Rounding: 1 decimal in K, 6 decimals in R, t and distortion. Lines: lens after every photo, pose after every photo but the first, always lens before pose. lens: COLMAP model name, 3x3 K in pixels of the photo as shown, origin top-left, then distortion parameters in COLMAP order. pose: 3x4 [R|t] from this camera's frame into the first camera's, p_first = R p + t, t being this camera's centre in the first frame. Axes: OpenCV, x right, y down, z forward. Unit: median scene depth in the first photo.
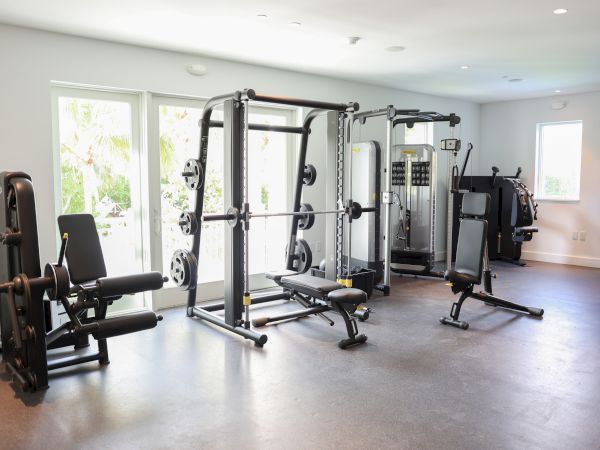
lens RADIAL K [[543.3, 0, 300.3], [0, 543.3, 225.9], [0, 0, 1]] dist [-0.055645, 0.000000]
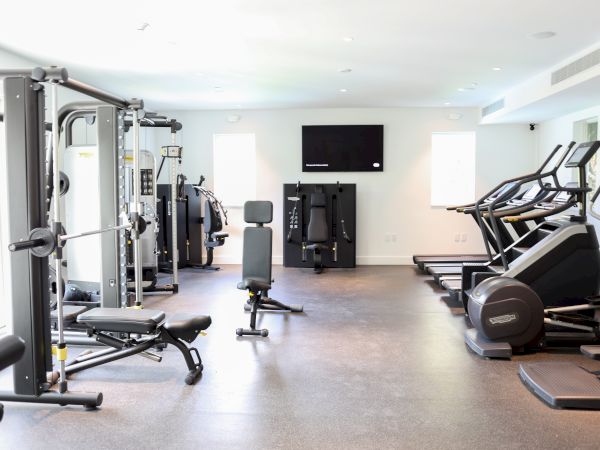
lens RADIAL K [[543.3, 0, 300.2], [0, 543.3, 223.5], [0, 0, 1]] dist [-0.055645, 0.000000]
pose [[0.697271, -0.053525, 0.714807, -0.260316], [0.067908, 0.997656, 0.008464, -0.015848], [-0.713584, 0.042640, 0.699271, 0.173260]]
